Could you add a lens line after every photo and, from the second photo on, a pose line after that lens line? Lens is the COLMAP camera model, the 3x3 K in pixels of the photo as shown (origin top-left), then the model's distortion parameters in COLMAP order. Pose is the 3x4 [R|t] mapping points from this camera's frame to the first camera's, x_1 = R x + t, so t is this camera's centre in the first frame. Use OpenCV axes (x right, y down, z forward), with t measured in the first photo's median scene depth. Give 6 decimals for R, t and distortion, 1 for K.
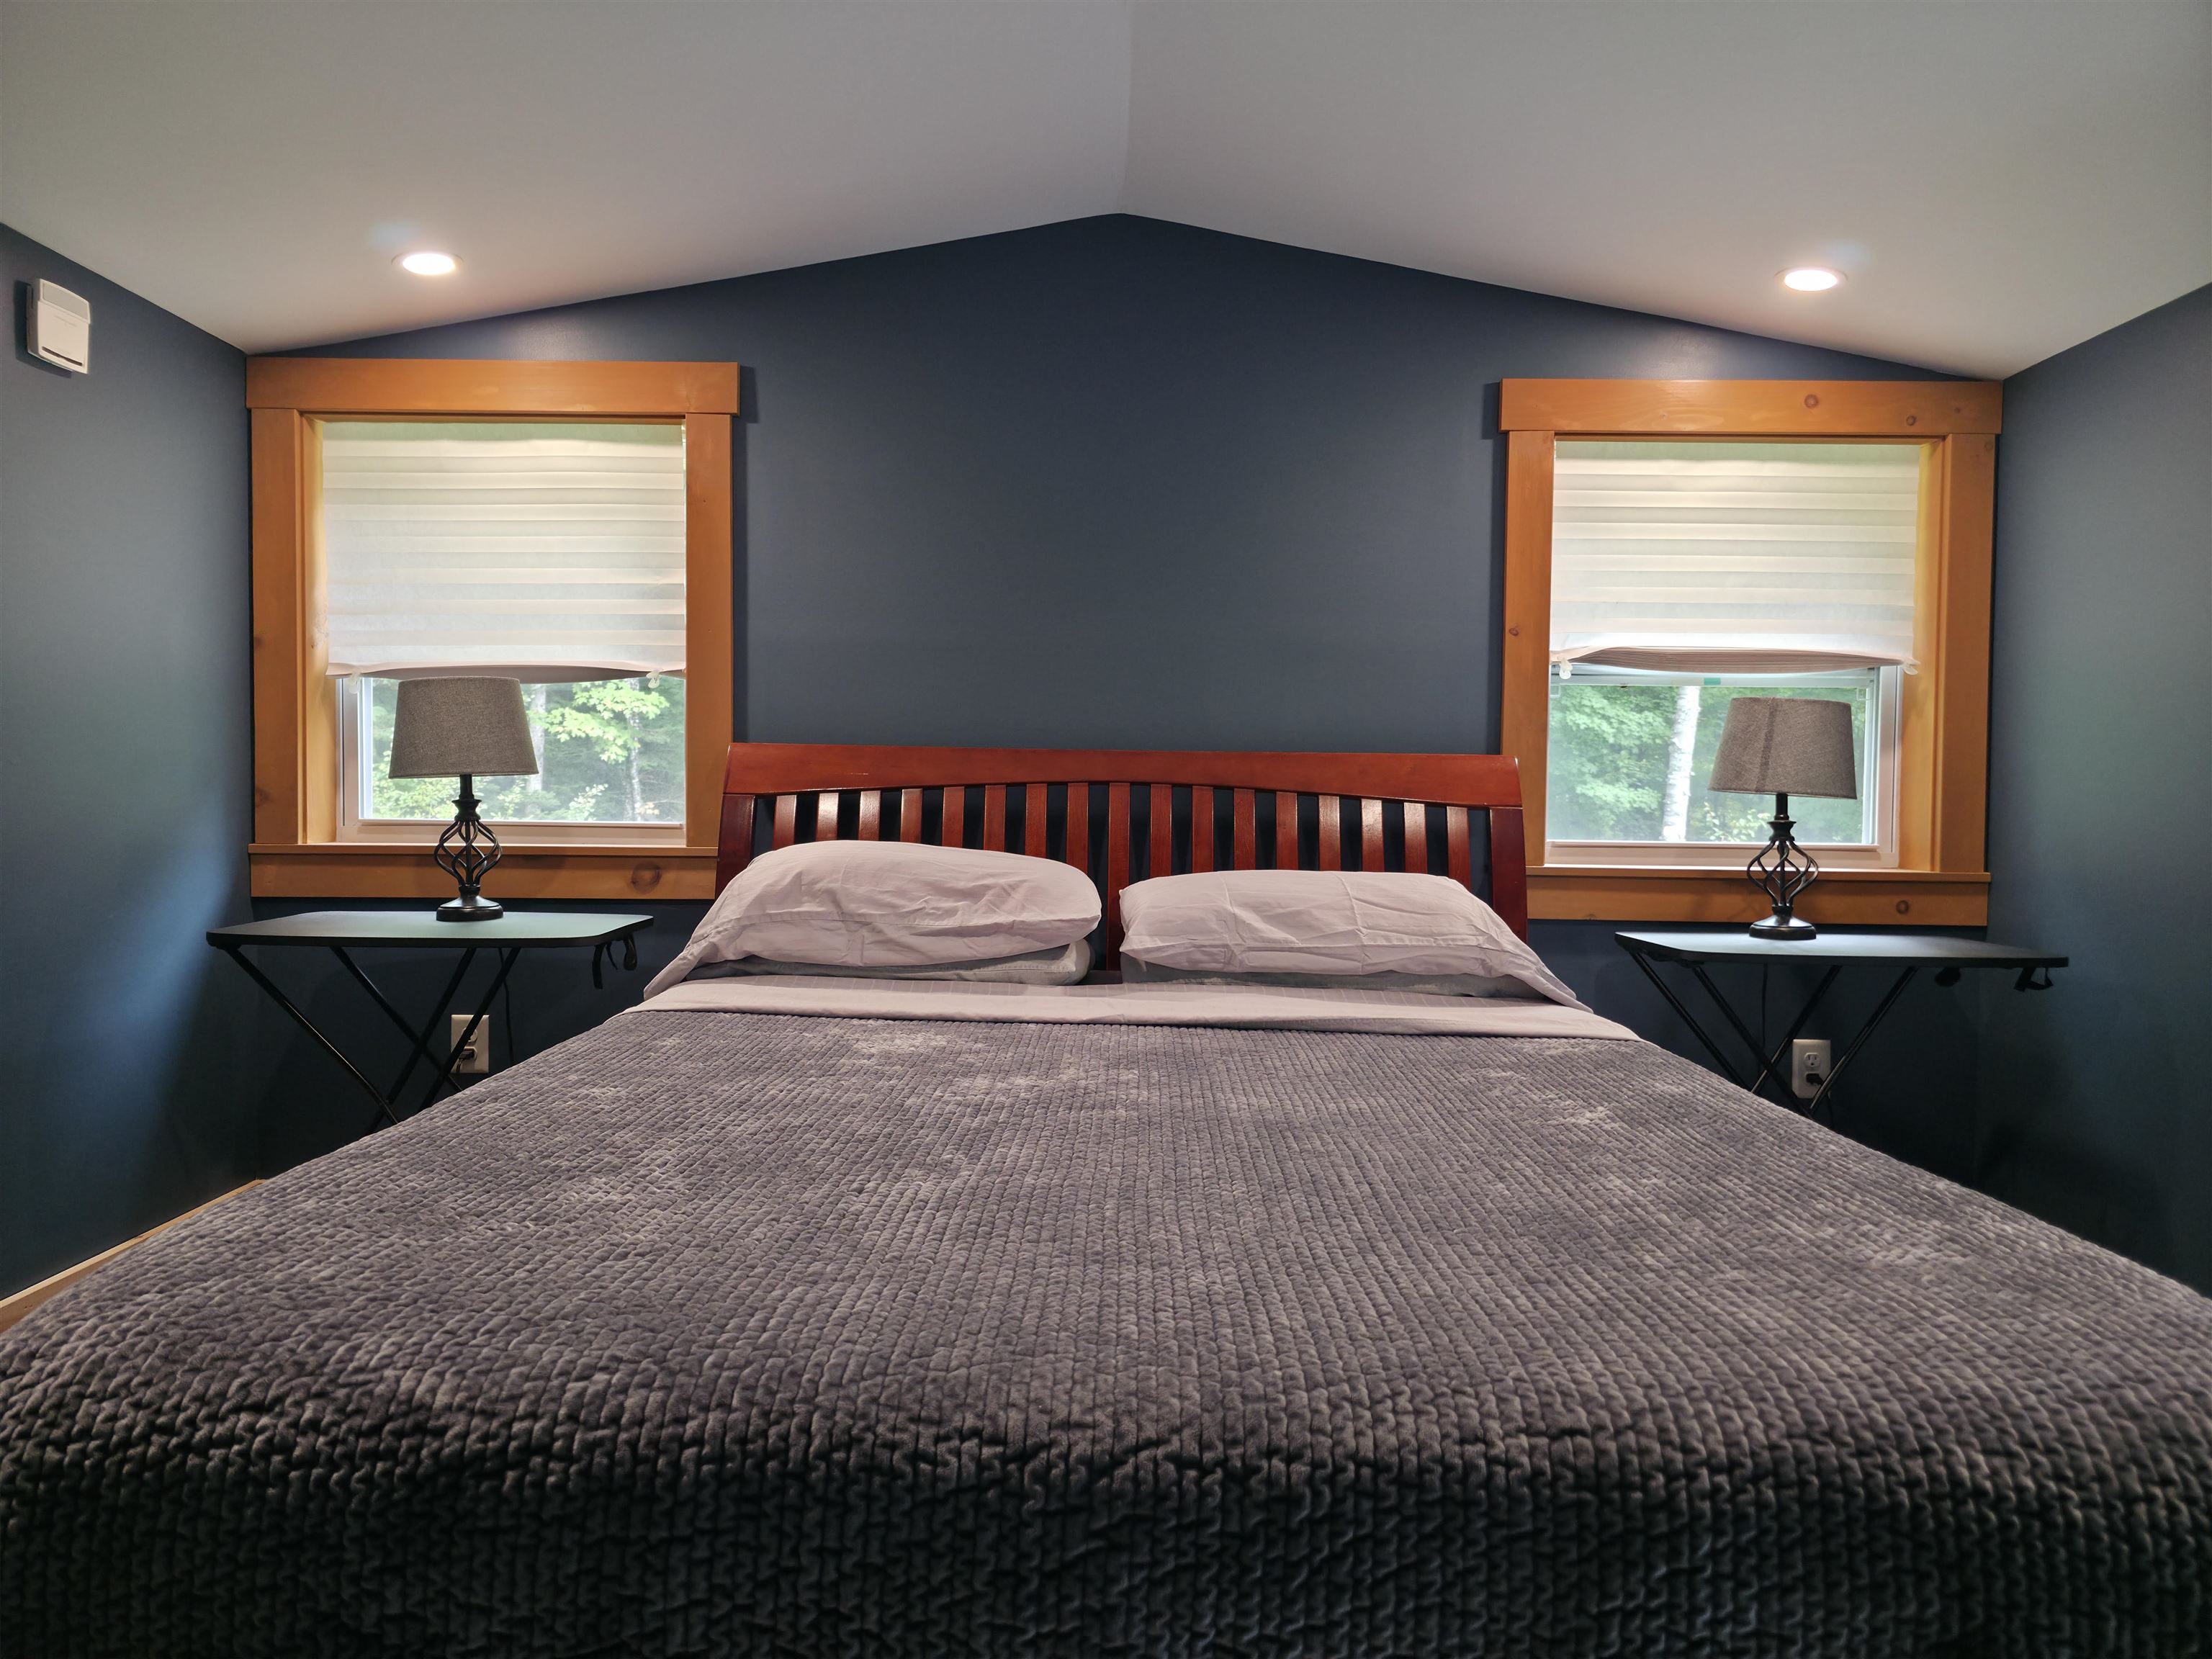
lens RADIAL K [[1454.9, 0, 1108.2], [0, 1454.9, 848.7], [0, 0, 1]] dist [0.069334, -0.065203]
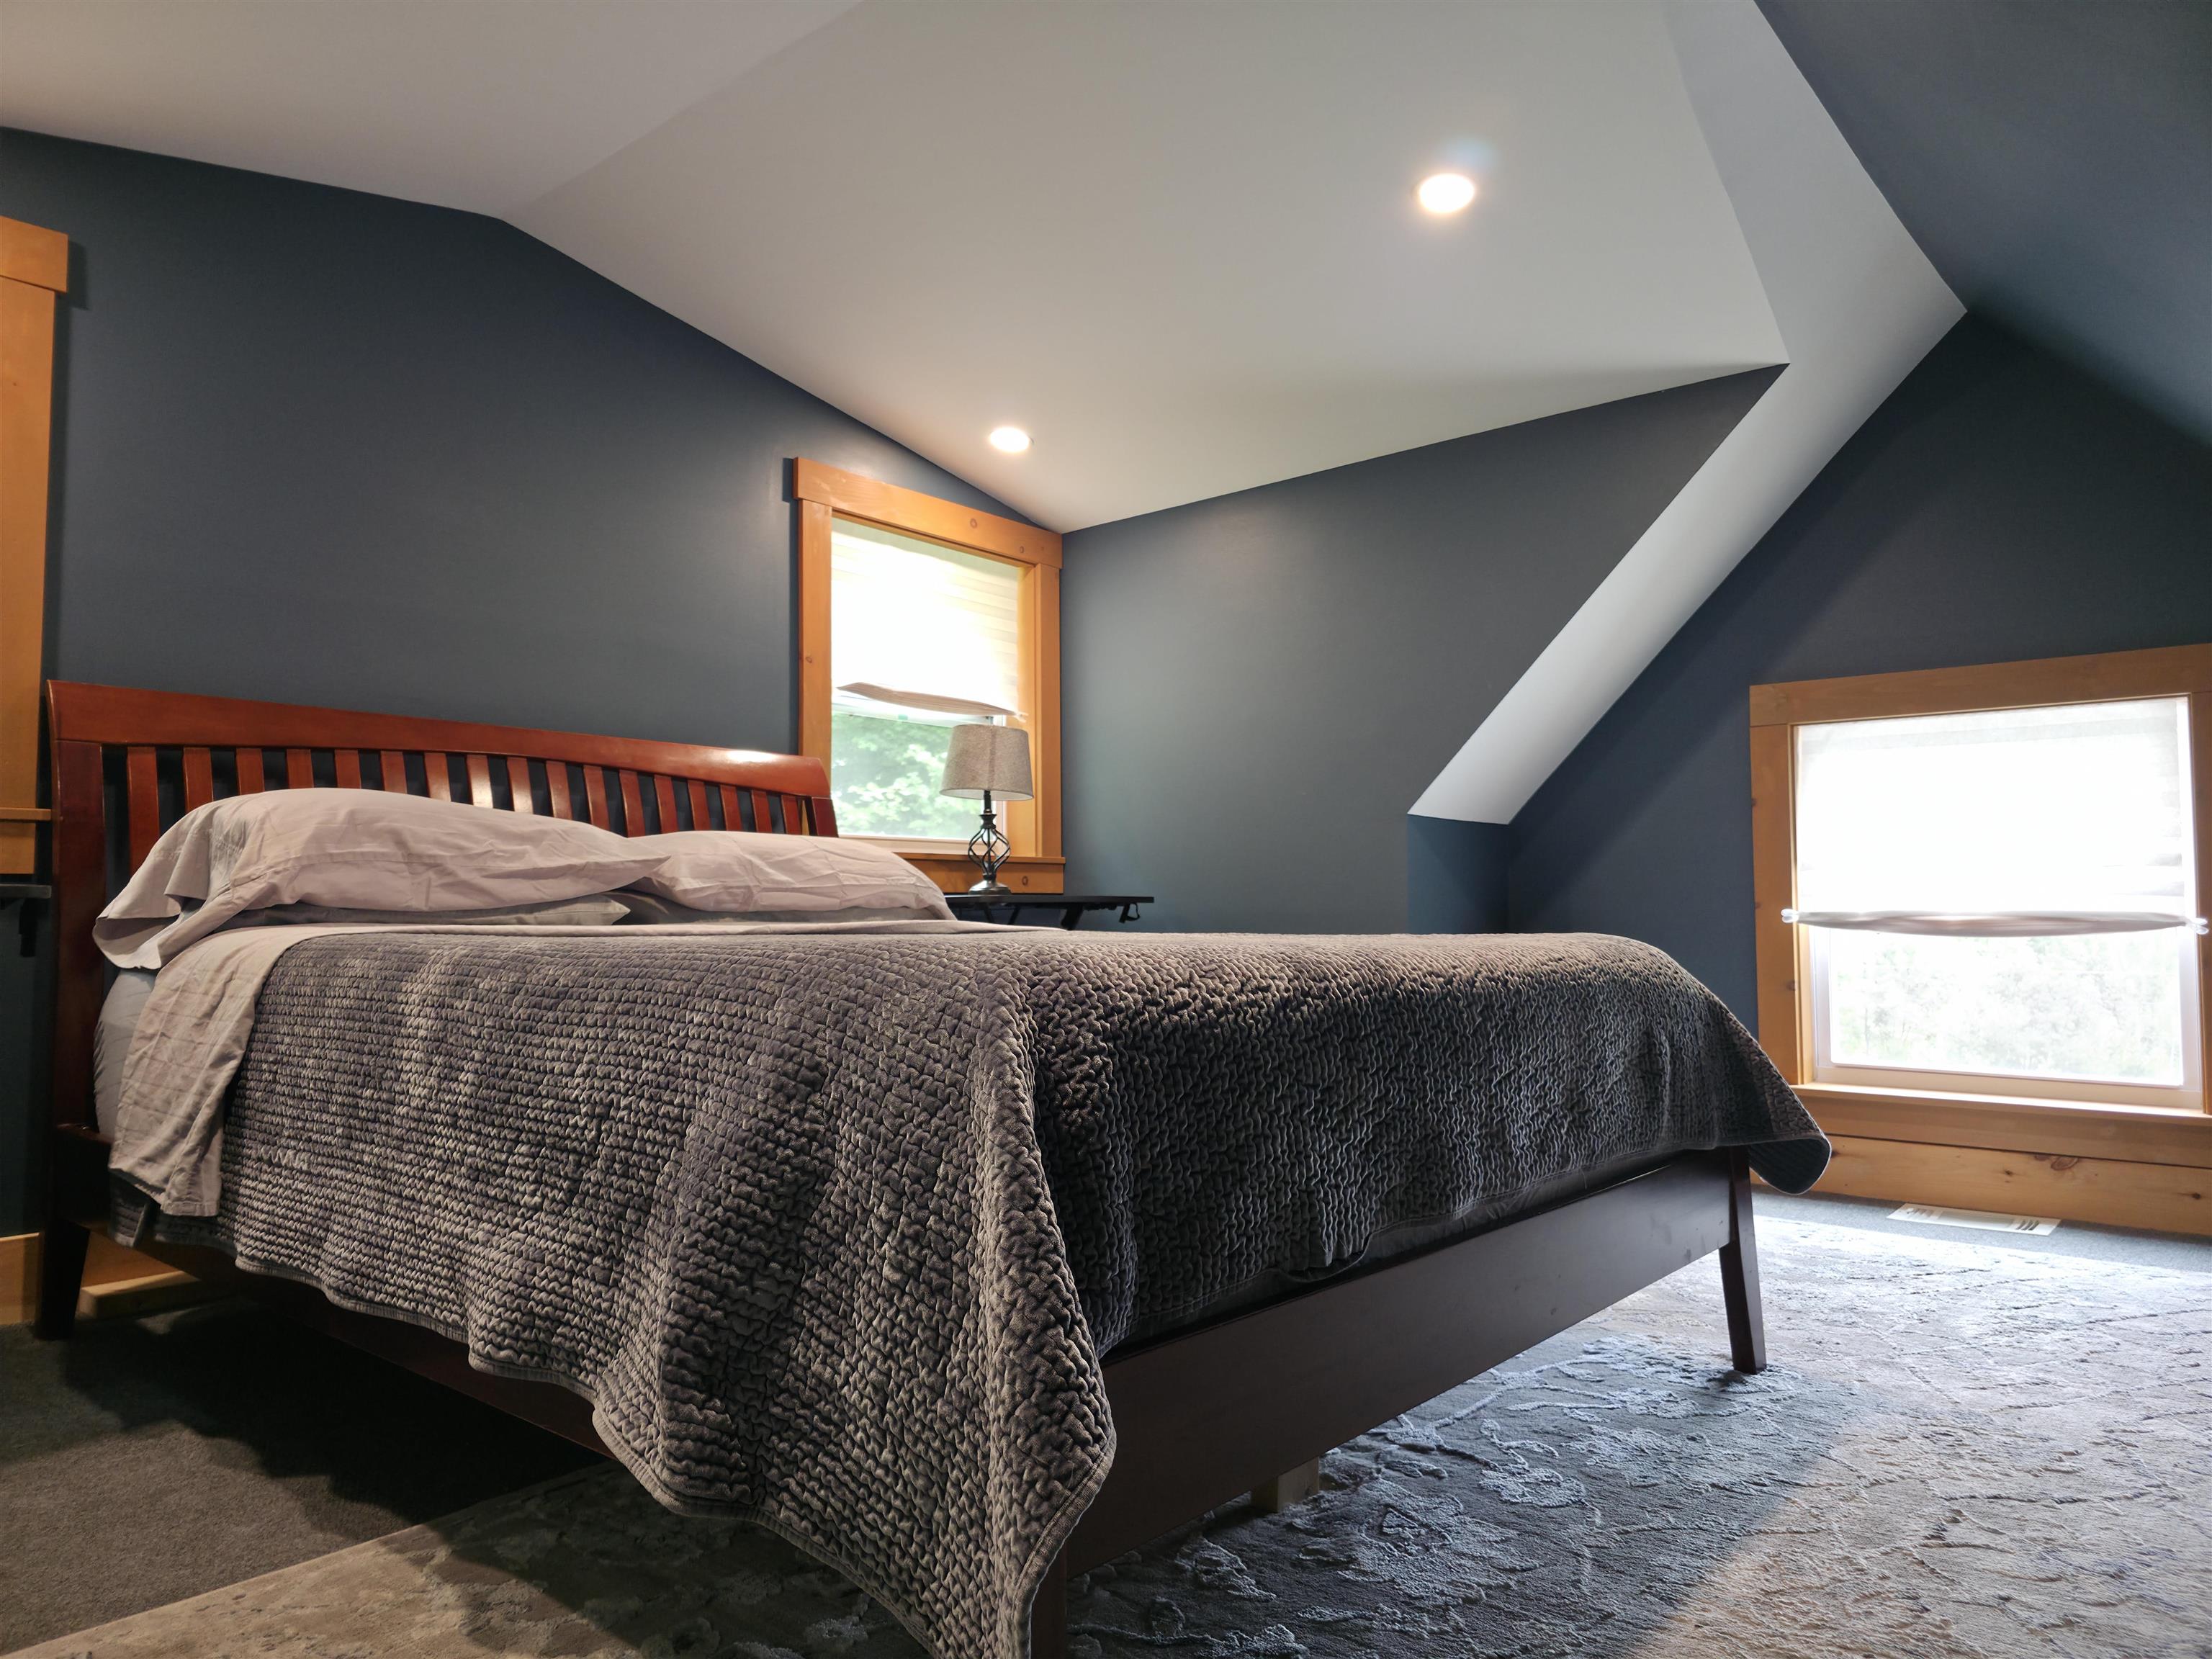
lens RADIAL K [[1454.9, 0, 1098.0], [0, 1454.9, 826.5], [0, 0, 1]] dist [0.069334, -0.065203]
pose [[0.642152, 0.028120, 0.766061, -0.627337], [0.043002, 0.996432, -0.072623, 0.114700], [-0.765370, 0.079577, 0.638652, 0.042040]]
